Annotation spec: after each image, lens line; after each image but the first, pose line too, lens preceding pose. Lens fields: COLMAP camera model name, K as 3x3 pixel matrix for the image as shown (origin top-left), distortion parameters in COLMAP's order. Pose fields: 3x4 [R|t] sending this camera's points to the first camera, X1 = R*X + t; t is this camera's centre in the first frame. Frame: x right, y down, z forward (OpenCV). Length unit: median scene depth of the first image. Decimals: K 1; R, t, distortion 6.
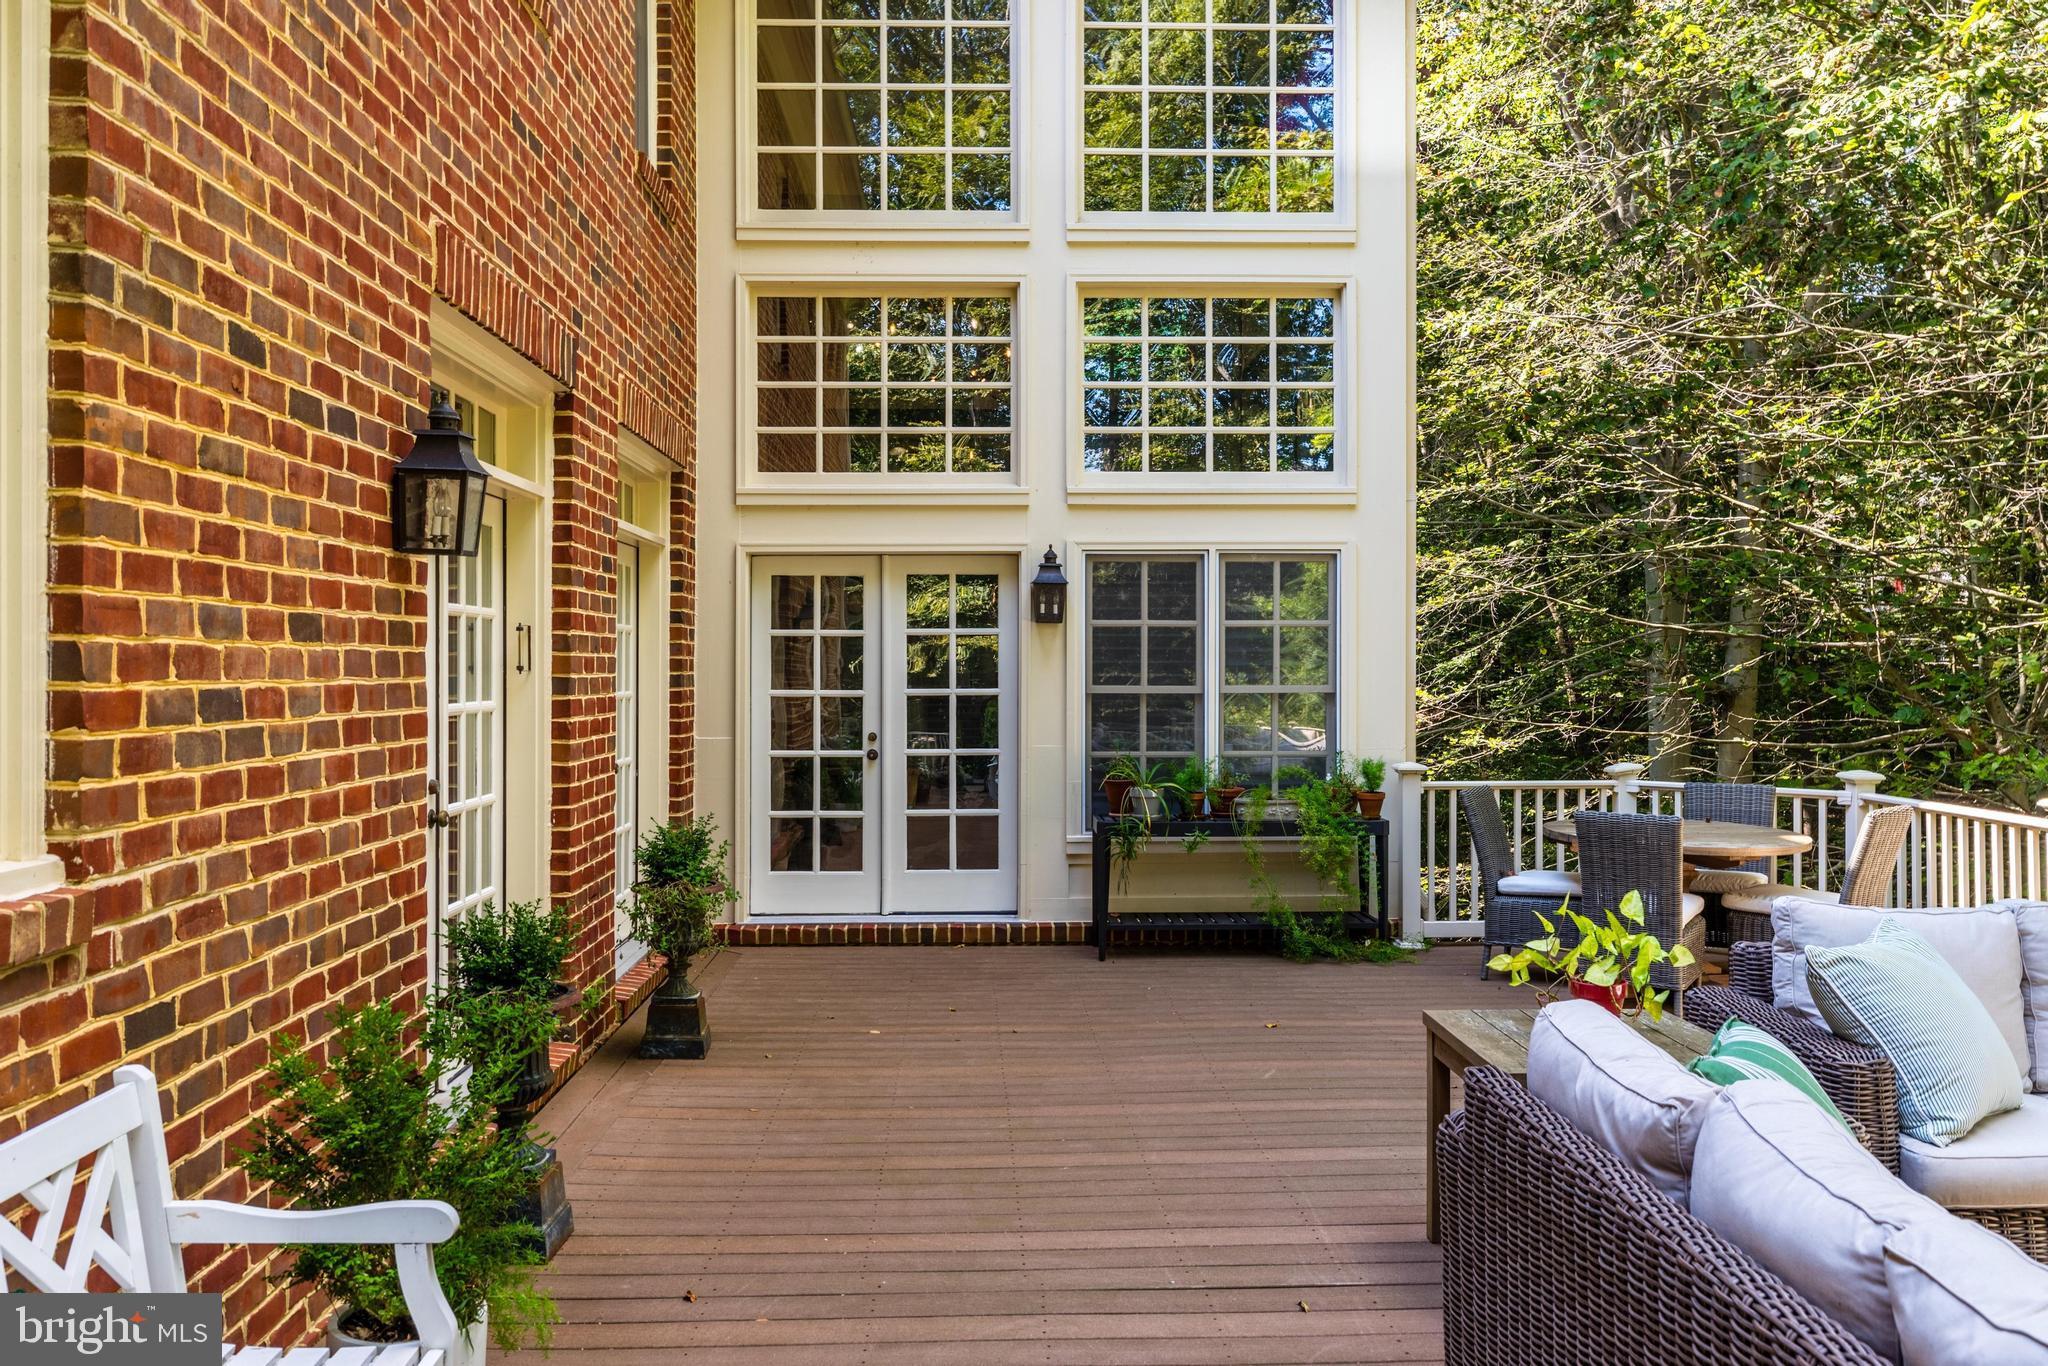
lens RADIAL K [[1651.3, 0, 1022.6], [0, 1651.3, 675.6], [0, 0, 1]] dist [-0.000325, -0.000107]
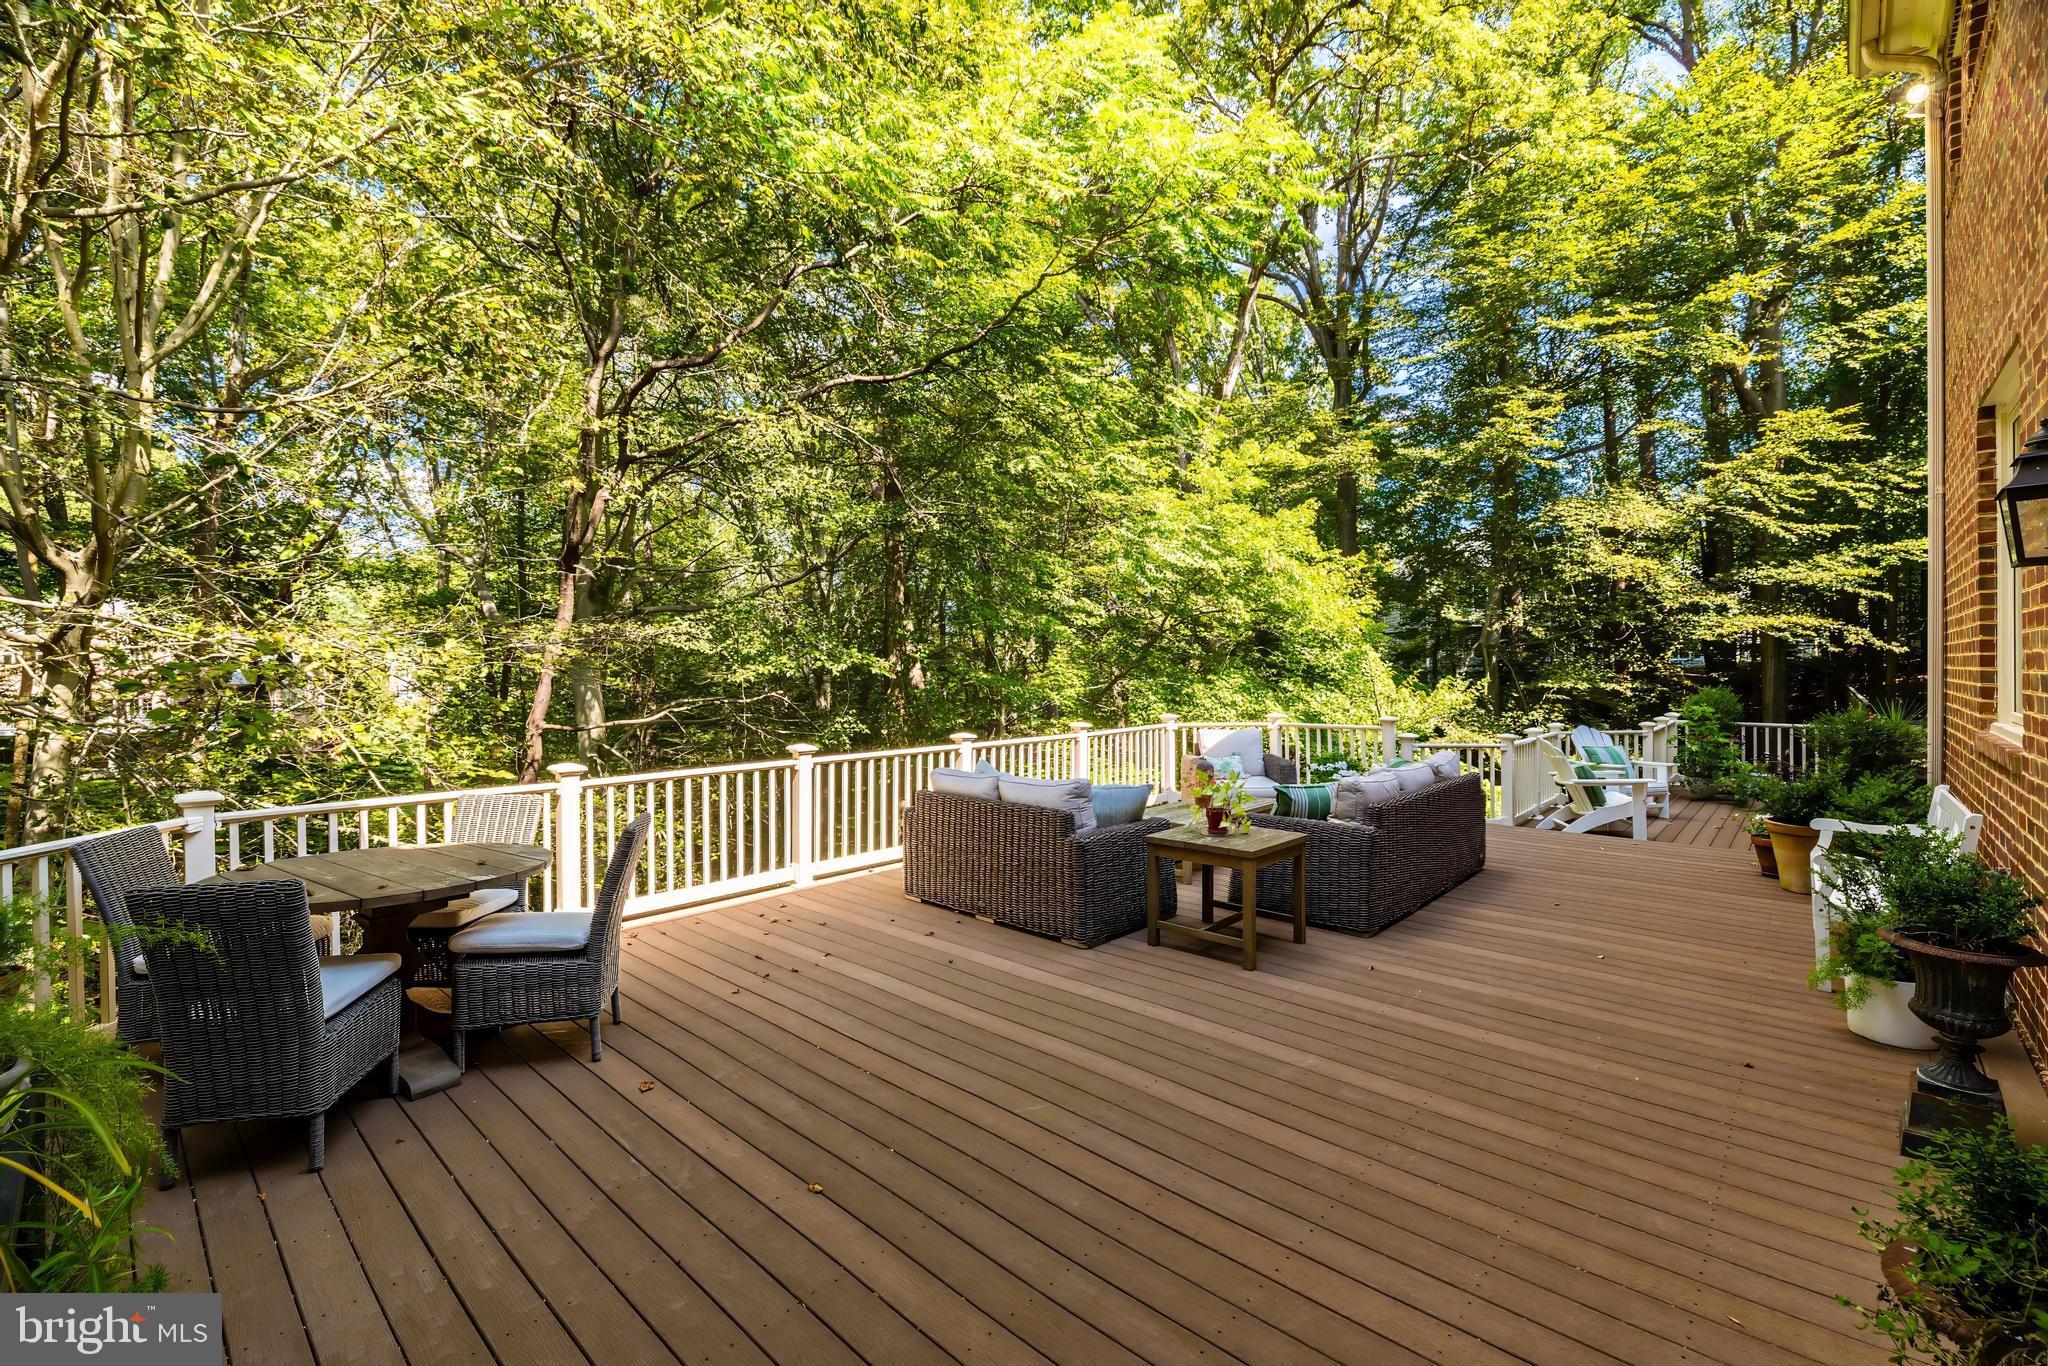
lens RADIAL K [[868.9, 0, 1019.0], [0, 868.9, 680.5], [0, 0, 1]] dist [-0.001727, 0.000382]
pose [[-0.709229, 0.007578, 0.704937, -0.230918], [0.012618, 0.999918, 0.001946, -0.000772], [-0.704865, 0.010275, -0.709267, 1.620033]]
